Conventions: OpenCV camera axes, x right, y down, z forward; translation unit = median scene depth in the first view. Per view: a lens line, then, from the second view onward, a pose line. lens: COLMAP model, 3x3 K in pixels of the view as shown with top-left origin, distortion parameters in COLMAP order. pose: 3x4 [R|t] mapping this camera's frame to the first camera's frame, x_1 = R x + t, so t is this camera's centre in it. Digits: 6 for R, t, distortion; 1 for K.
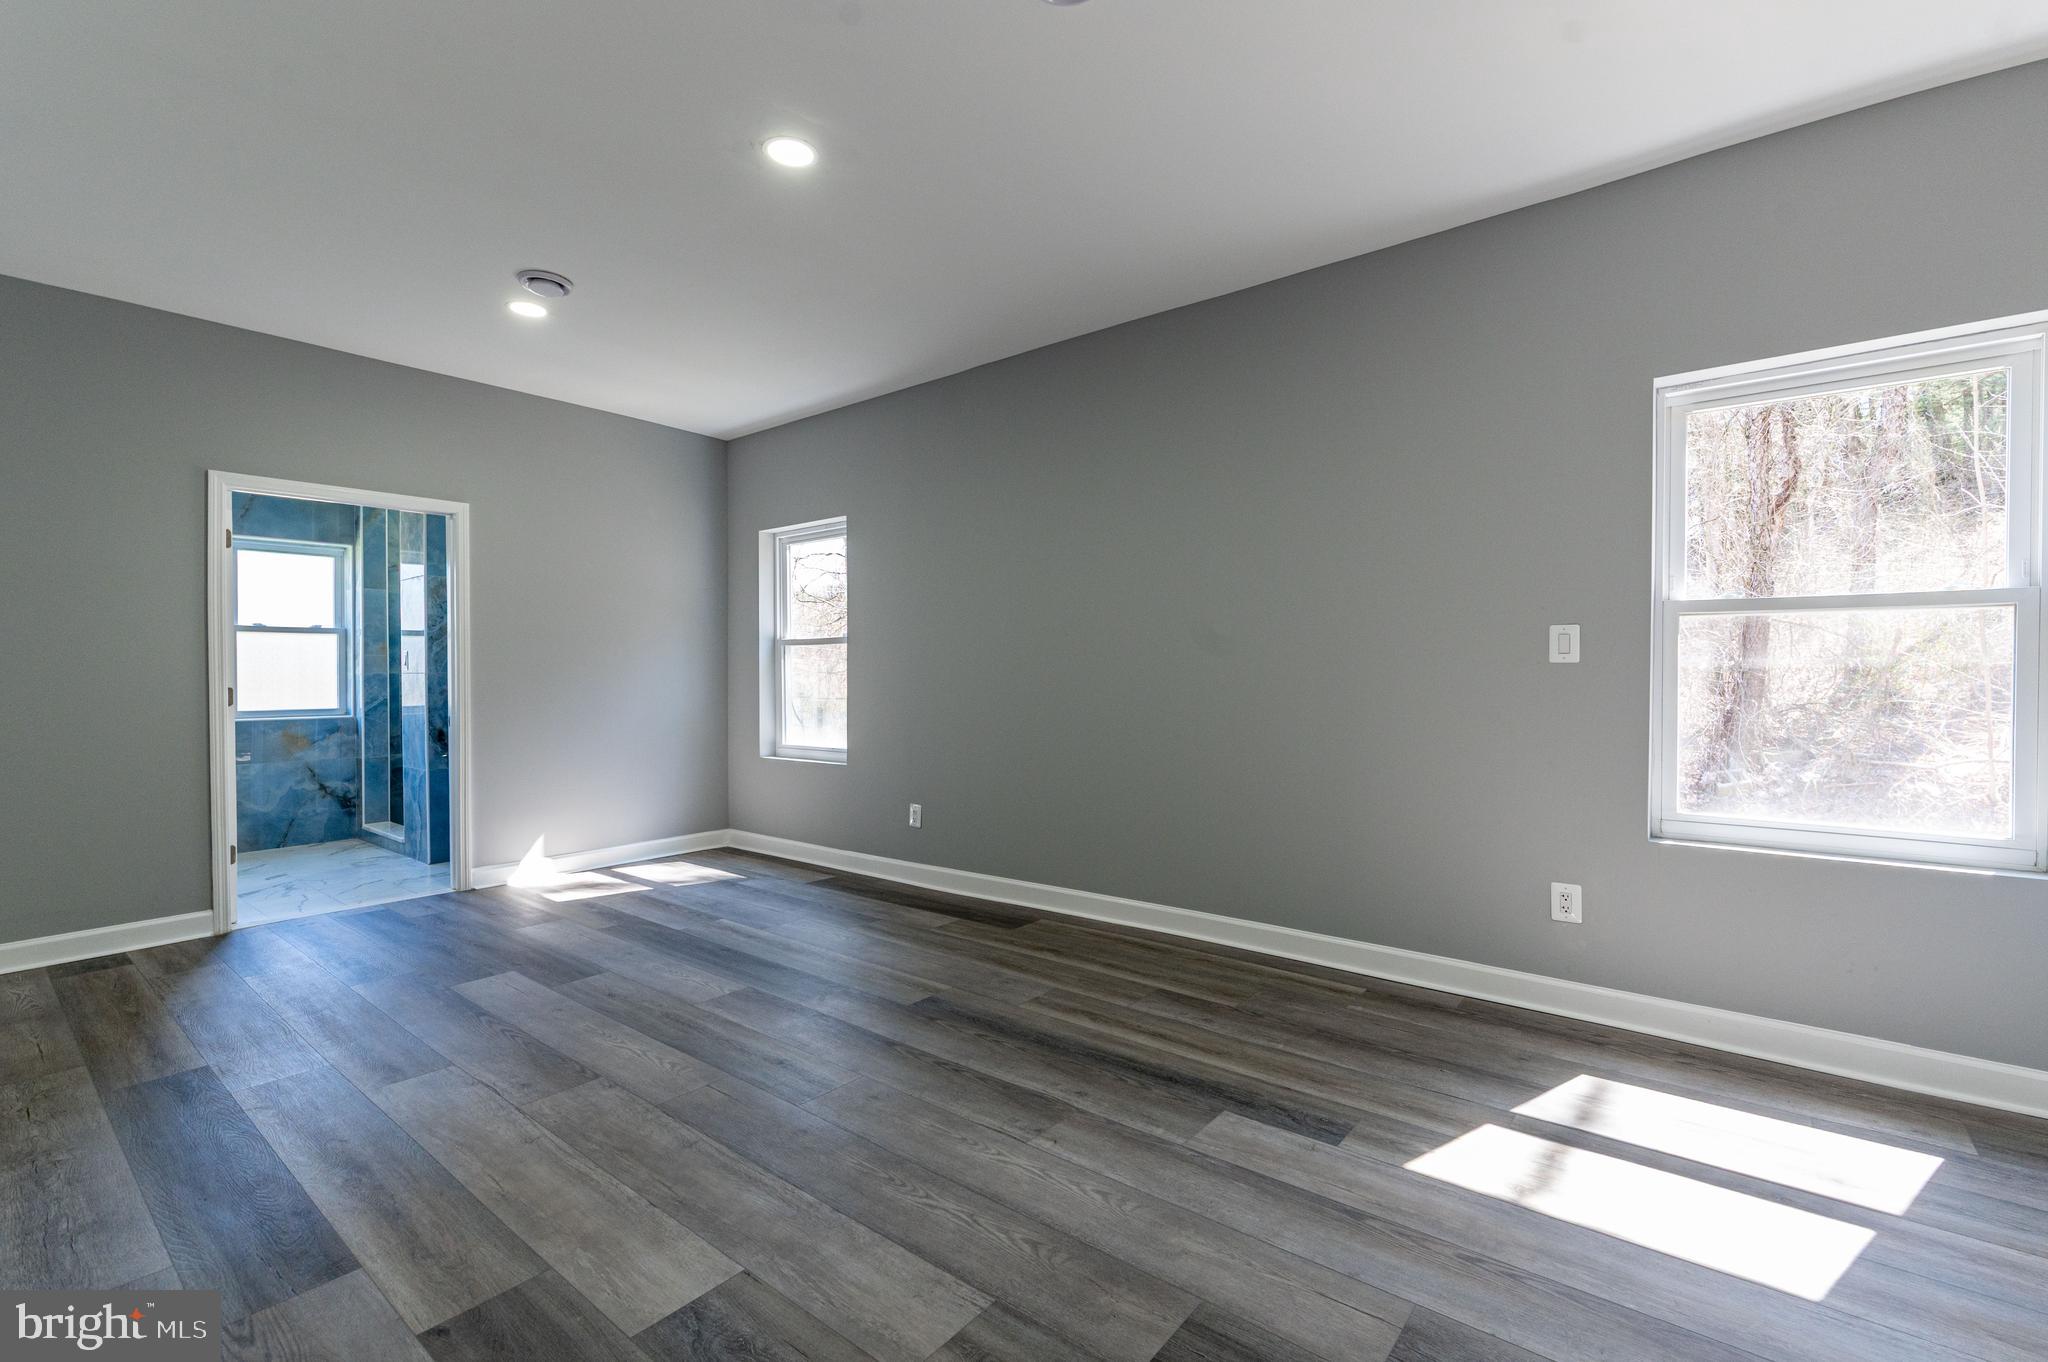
lens RADIAL K [[894.3, 0, 1029.1], [0, 894.3, 678.2], [0, 0, 1]] dist [-0.000702, 0.000038]
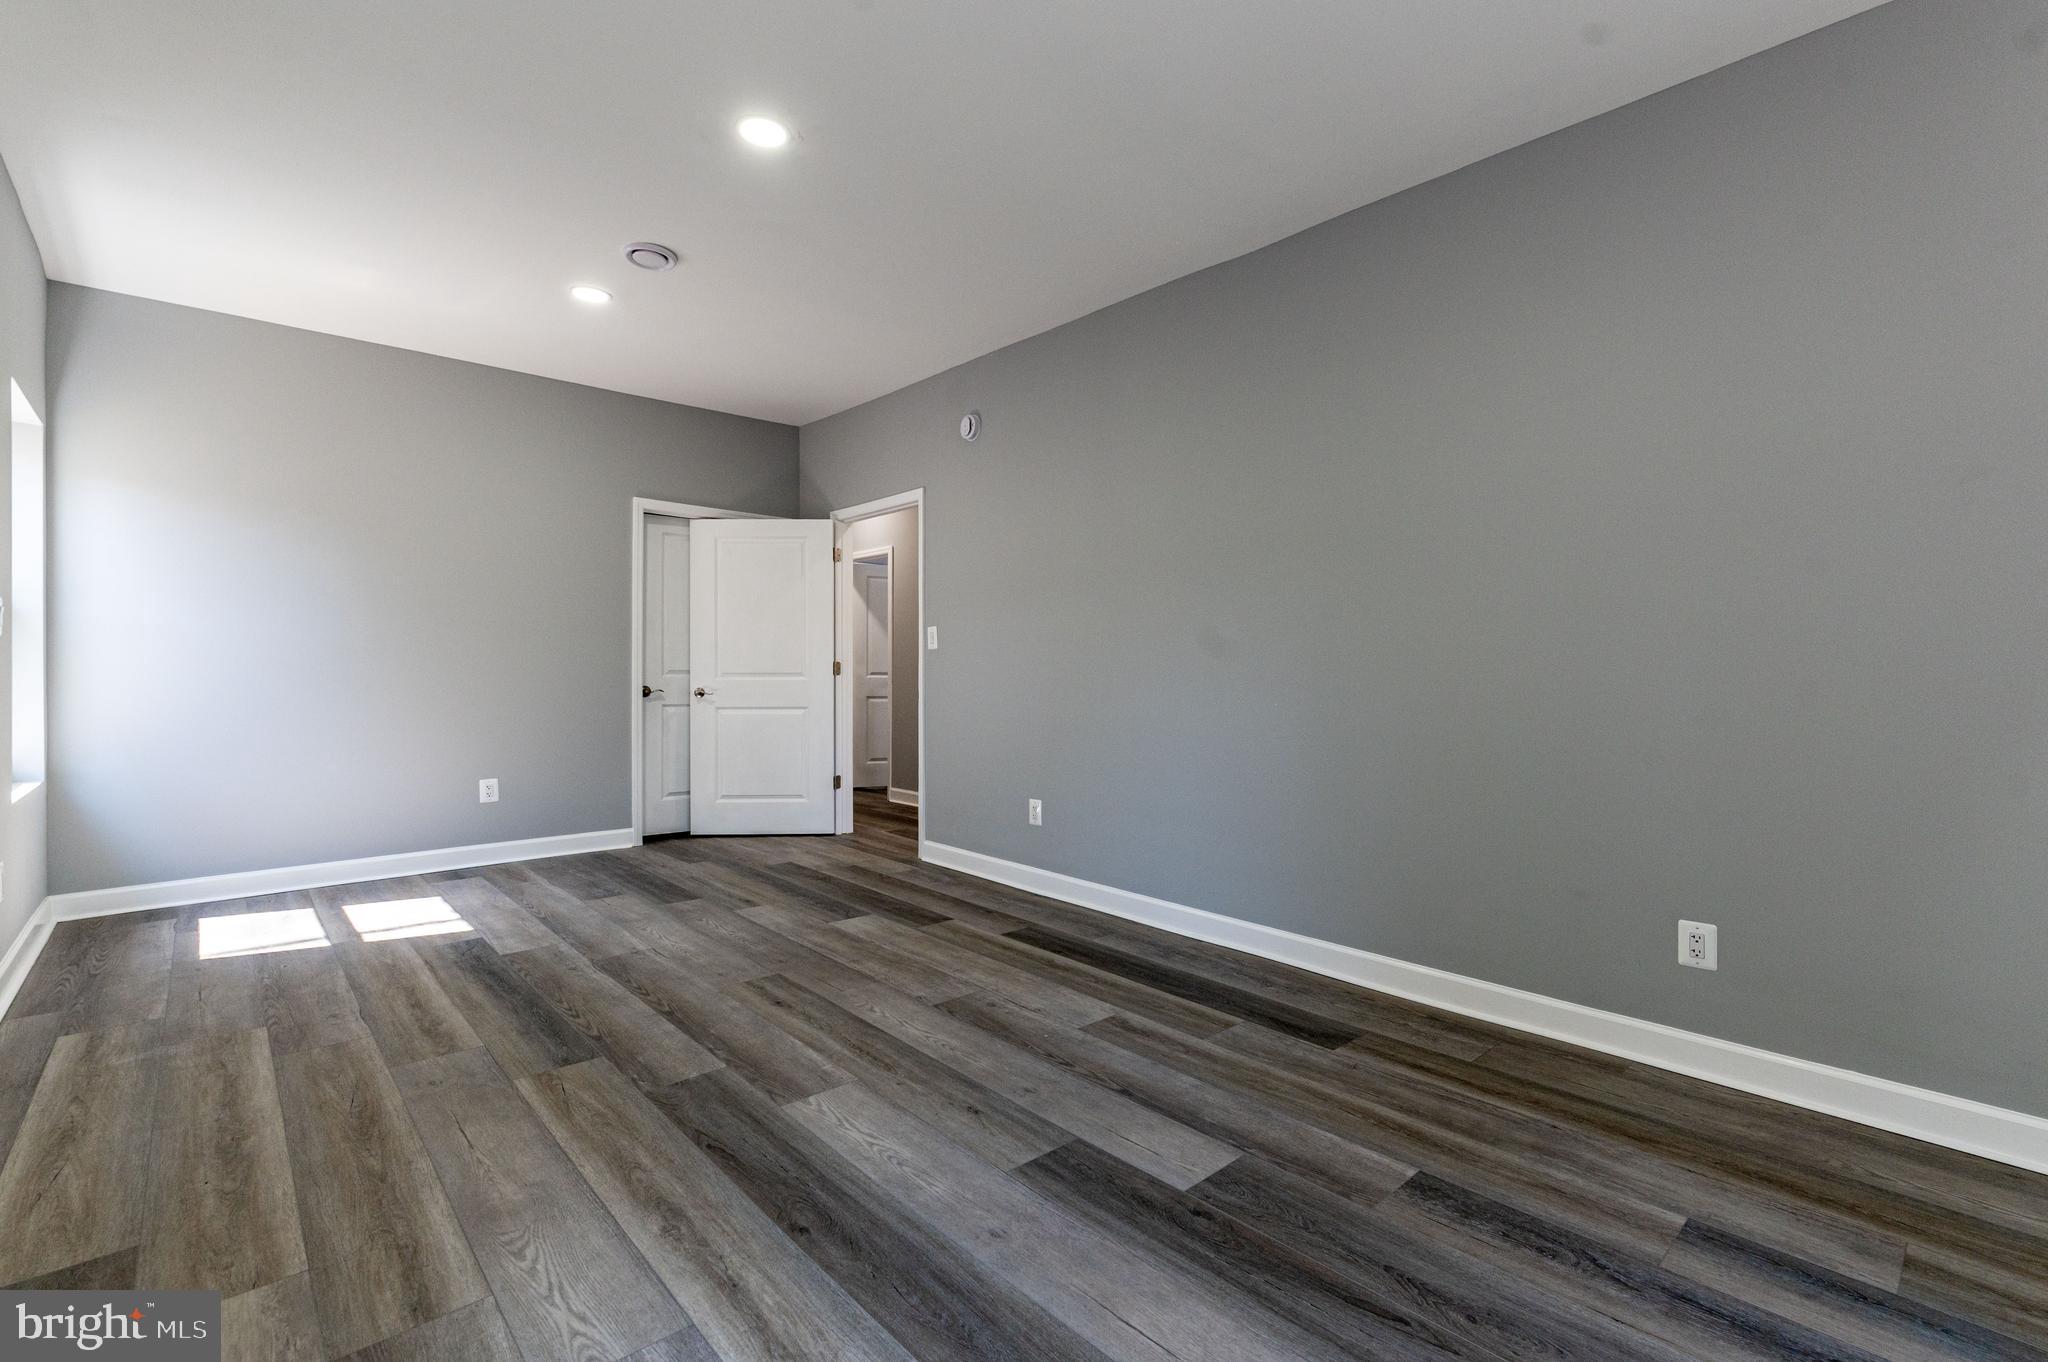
lens RADIAL K [[973.9, 0, 1024.0], [0, 973.9, 681.0], [0, 0, 1]] dist [-0.035630, -0.000126]
pose [[-0.985665, -0.005563, 0.168620, -0.719992], [-0.004400, 0.999964, 0.007266, 0.023542], [-0.168654, 0.006420, -0.985654, 1.971598]]
